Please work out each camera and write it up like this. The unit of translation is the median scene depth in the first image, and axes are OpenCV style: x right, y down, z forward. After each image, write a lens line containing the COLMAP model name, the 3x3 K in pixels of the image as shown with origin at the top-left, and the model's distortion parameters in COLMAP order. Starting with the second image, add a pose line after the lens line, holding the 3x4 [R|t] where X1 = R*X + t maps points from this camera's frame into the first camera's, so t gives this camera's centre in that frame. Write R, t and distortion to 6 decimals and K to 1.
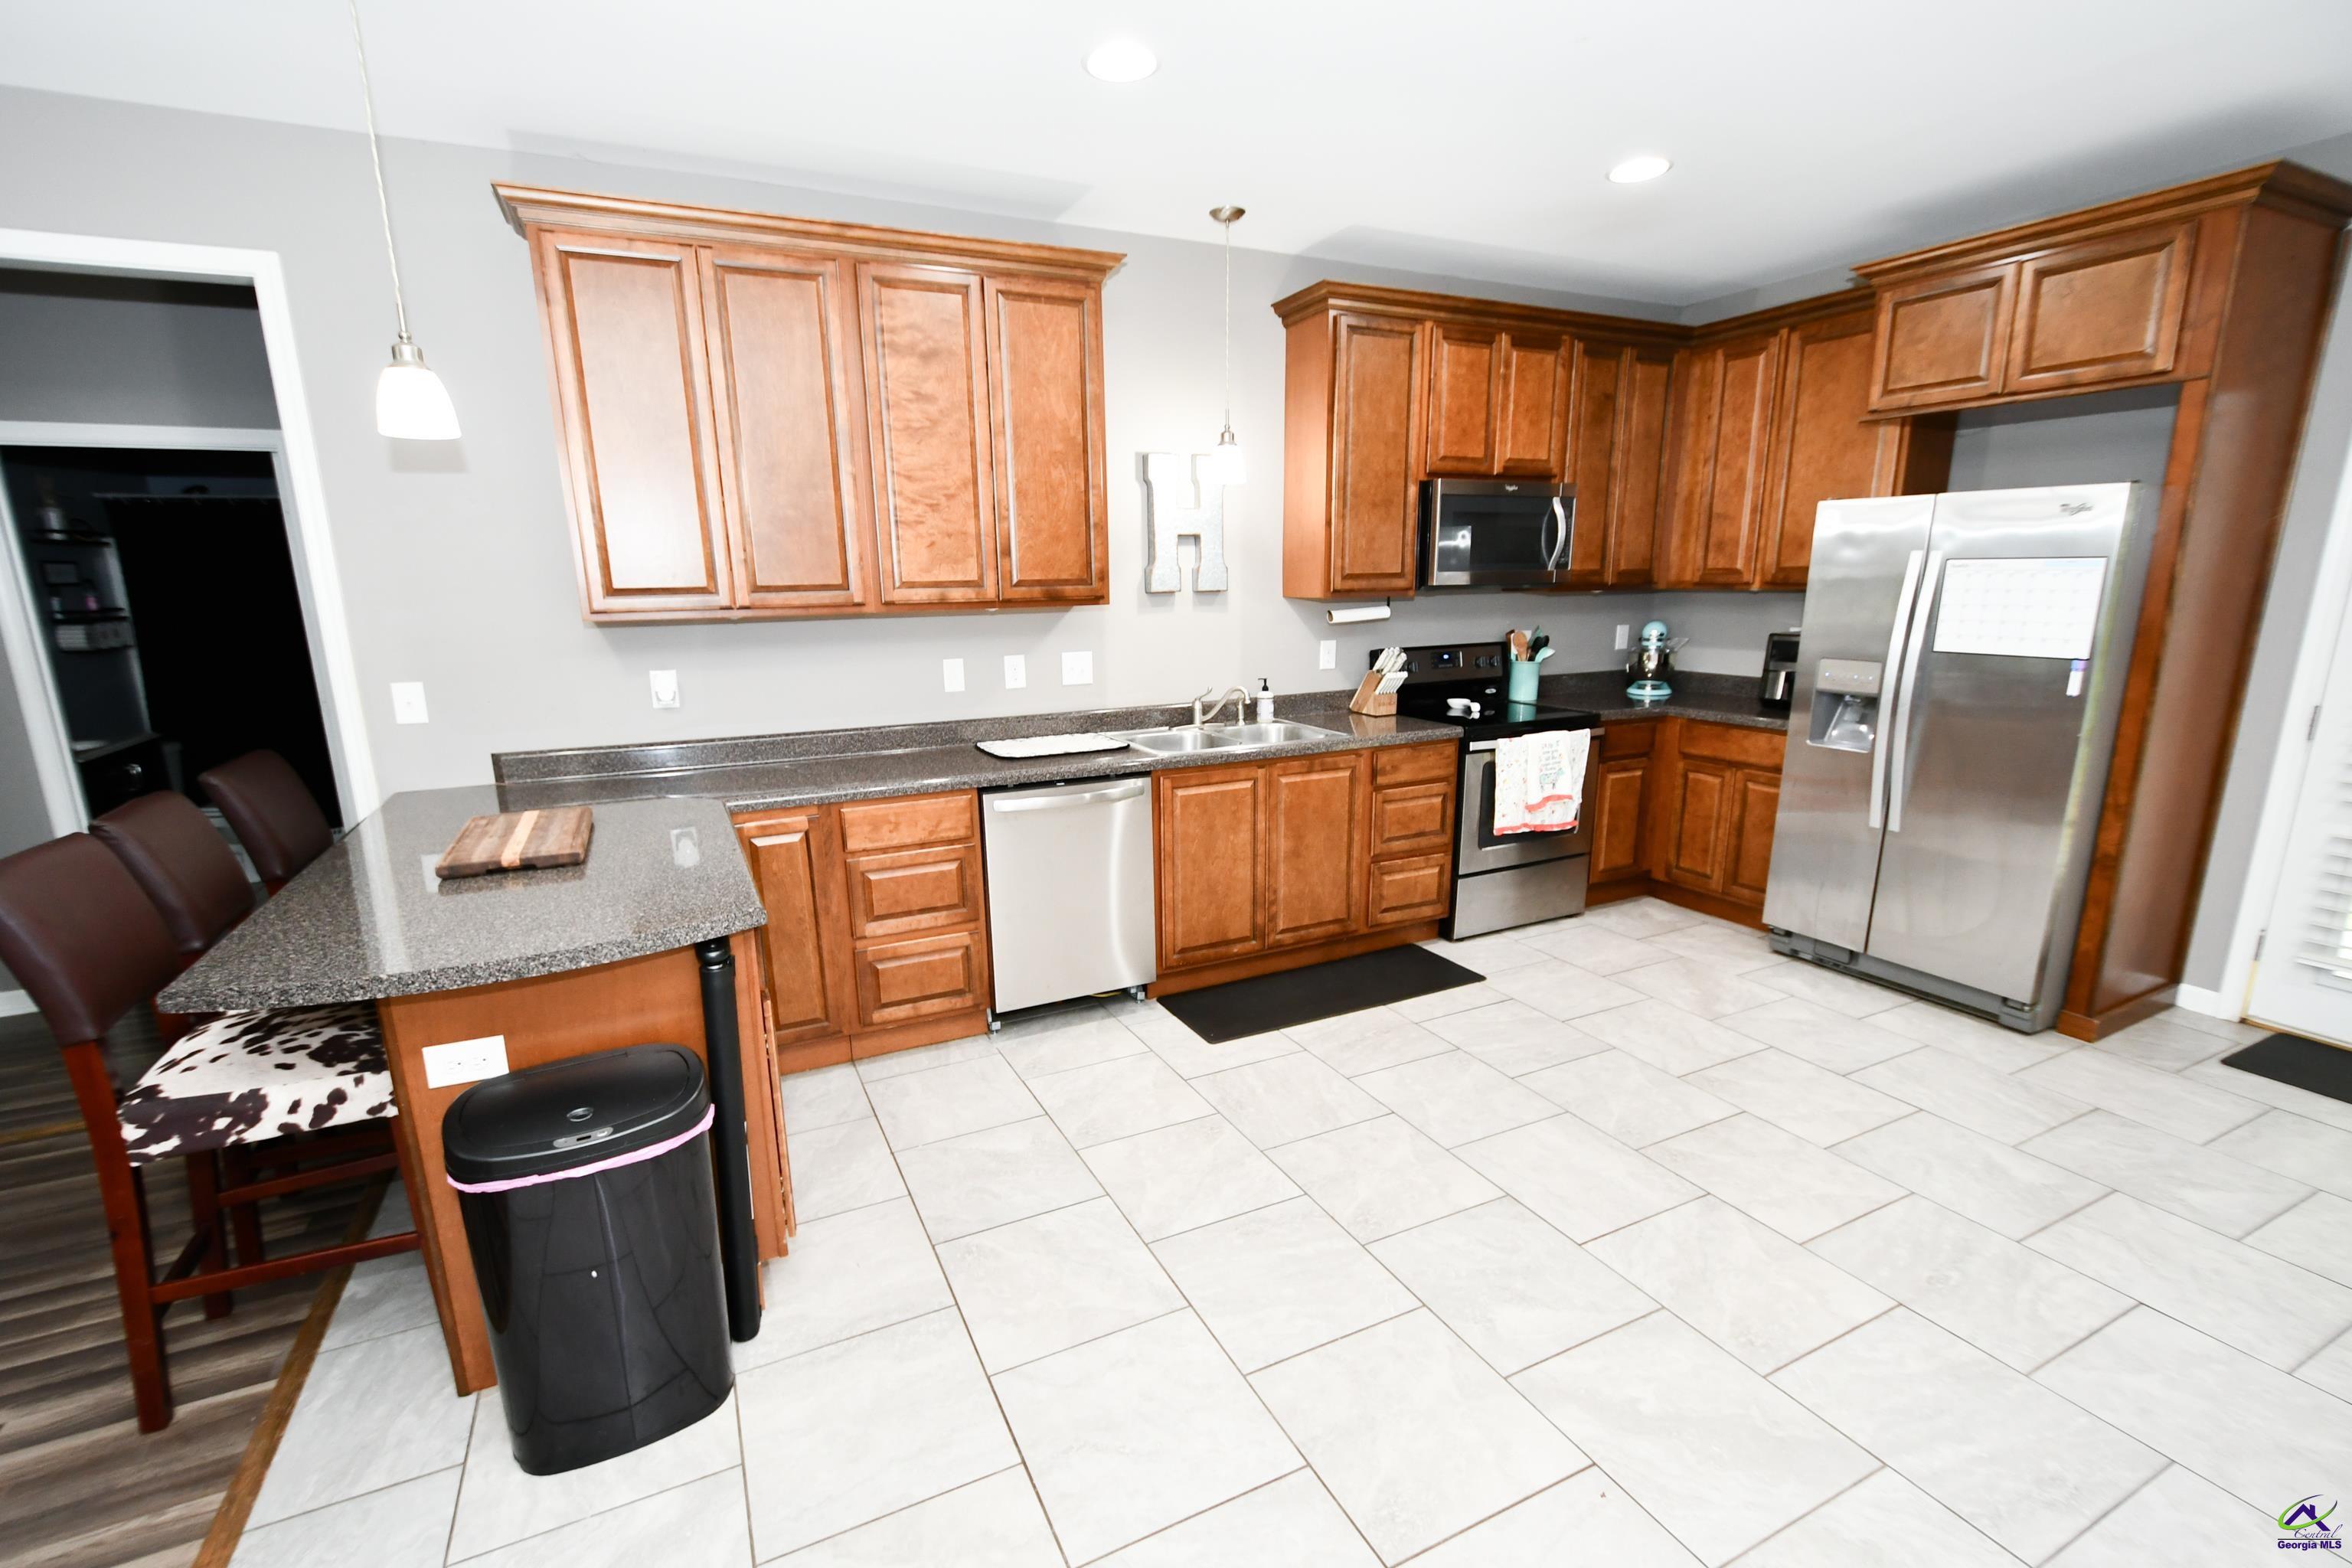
lens RADIAL K [[1030.9, 0, 1151.3], [0, 1030.9, 814.2], [0, 0, 1]] dist [0.003220, -0.004991]
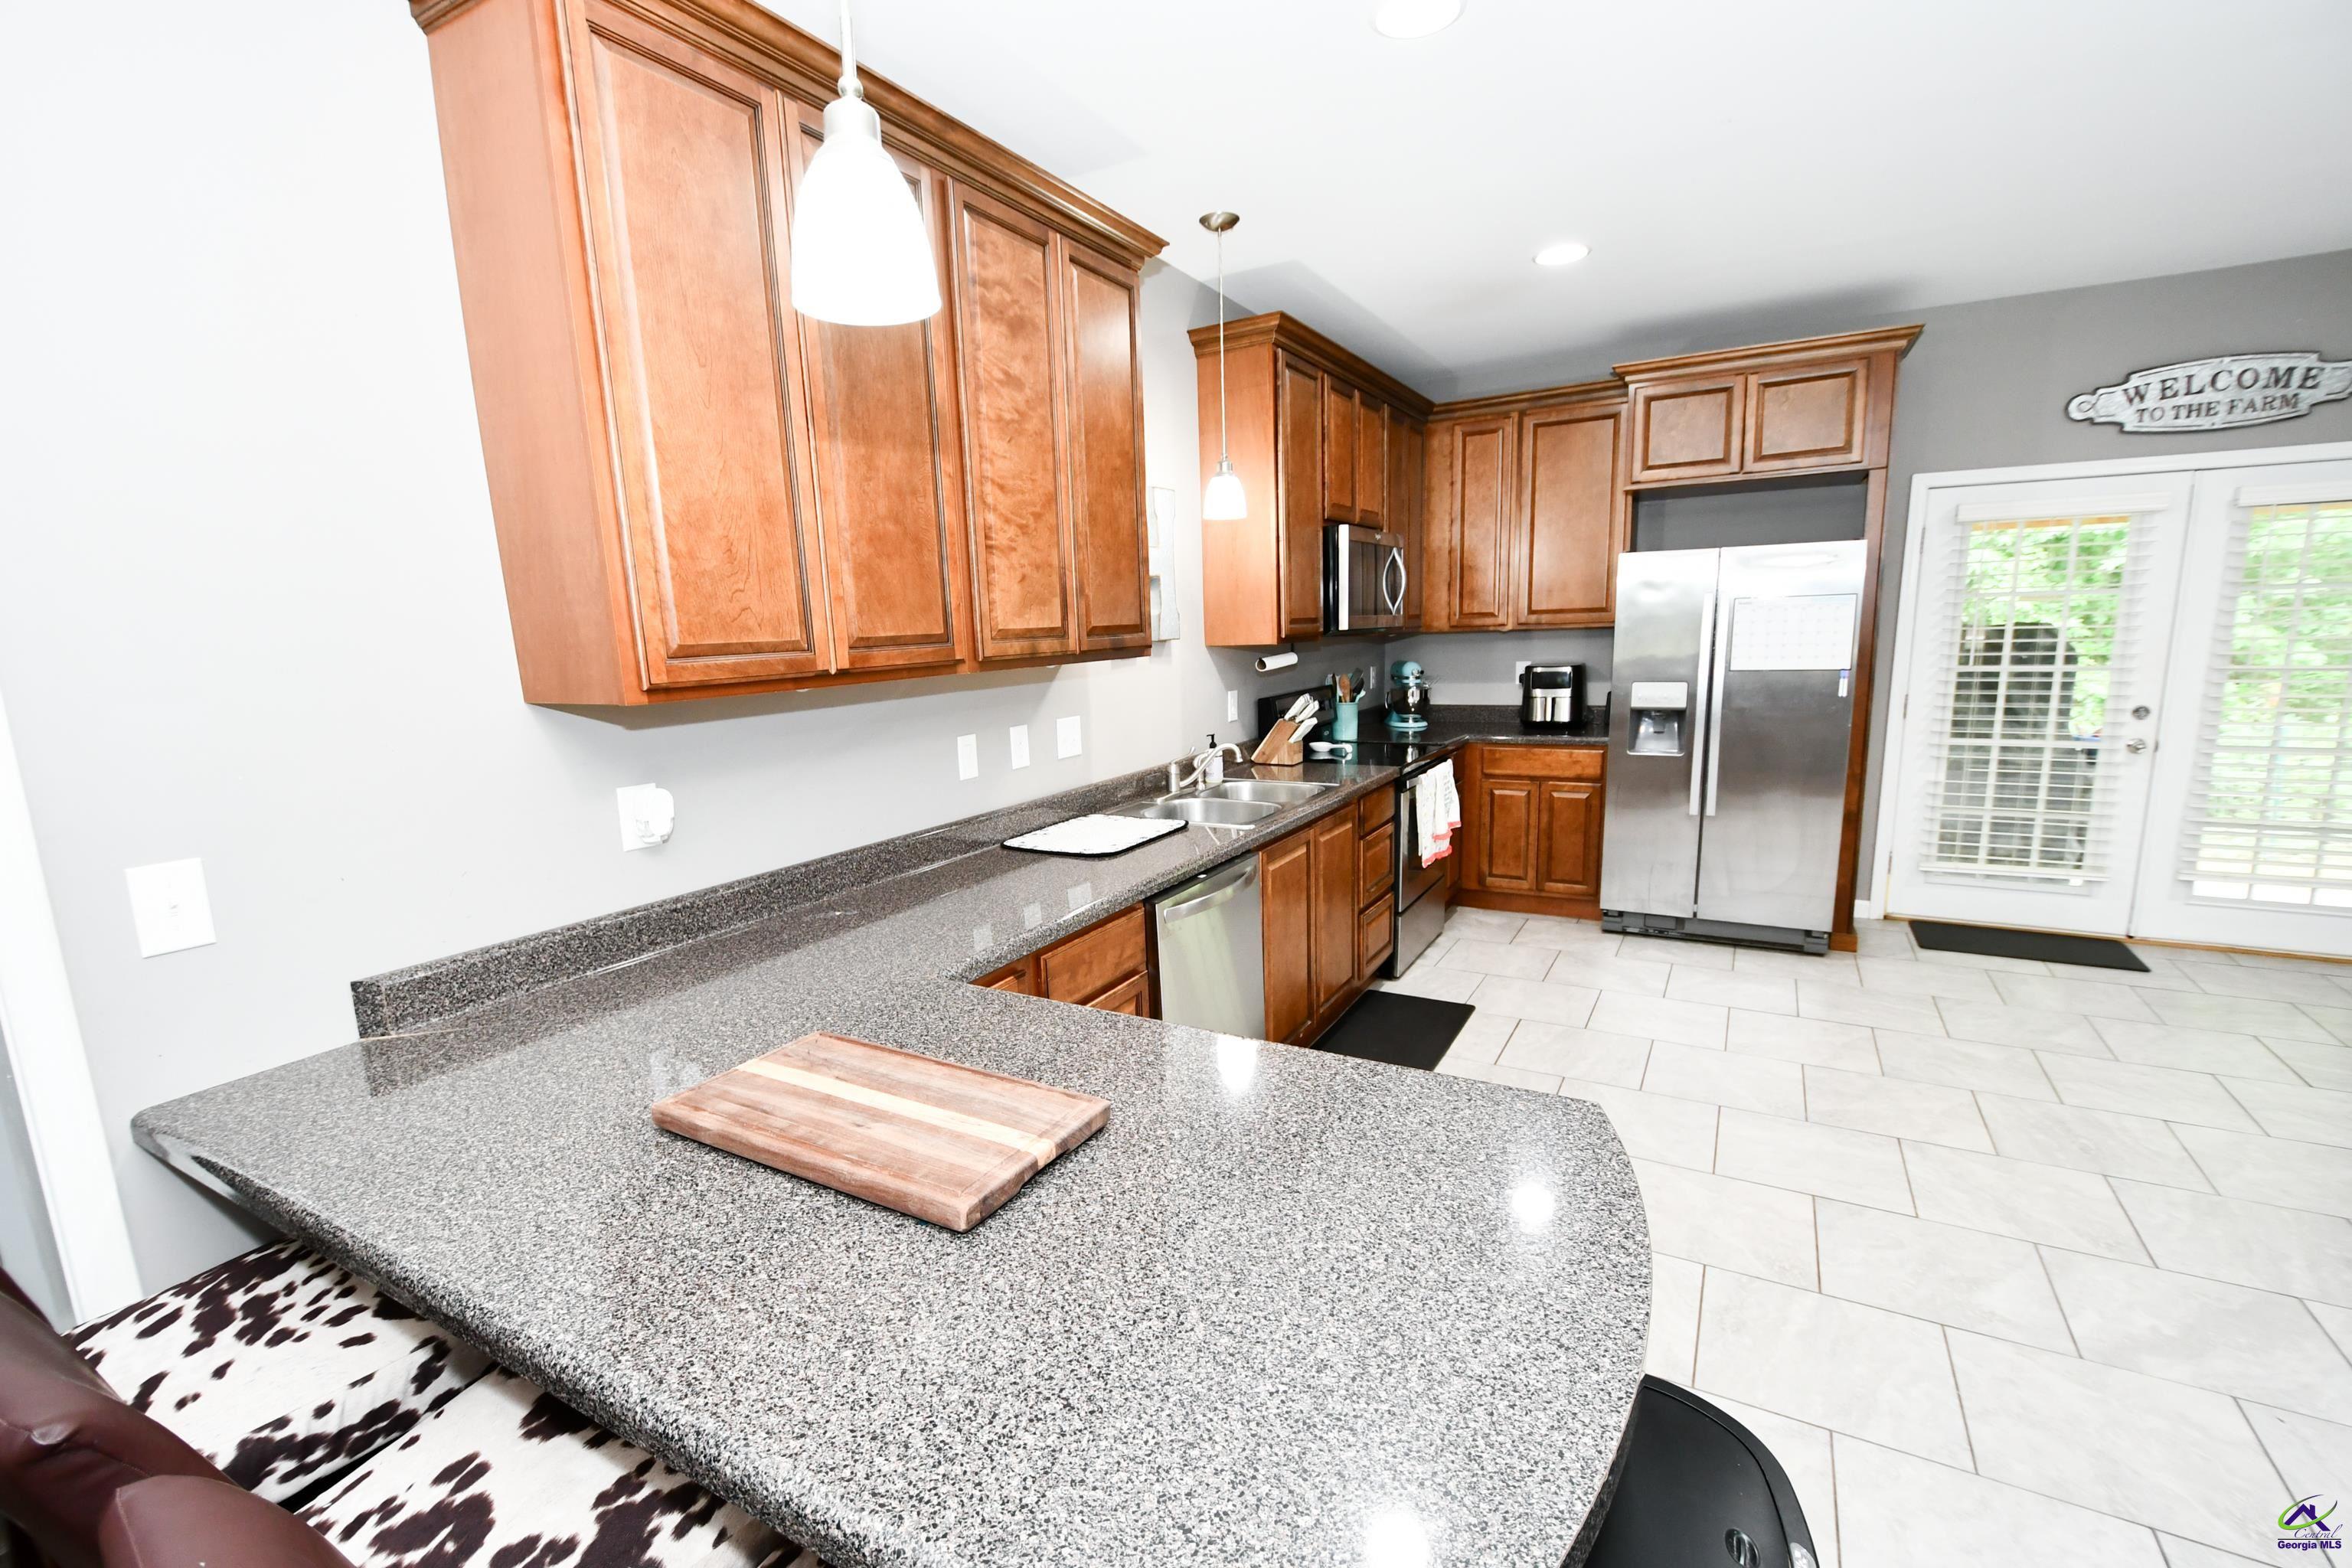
lens RADIAL K [[1030.9, 0, 1151.3], [0, 1030.9, 814.0], [0, 0, 1]] dist [0.003220, -0.004991]
pose [[0.827104, -0.115351, 0.550085, -0.534106], [0.148601, 0.988766, -0.016094, -0.067338], [-0.542049, 0.095055, 0.834954, 0.335209]]
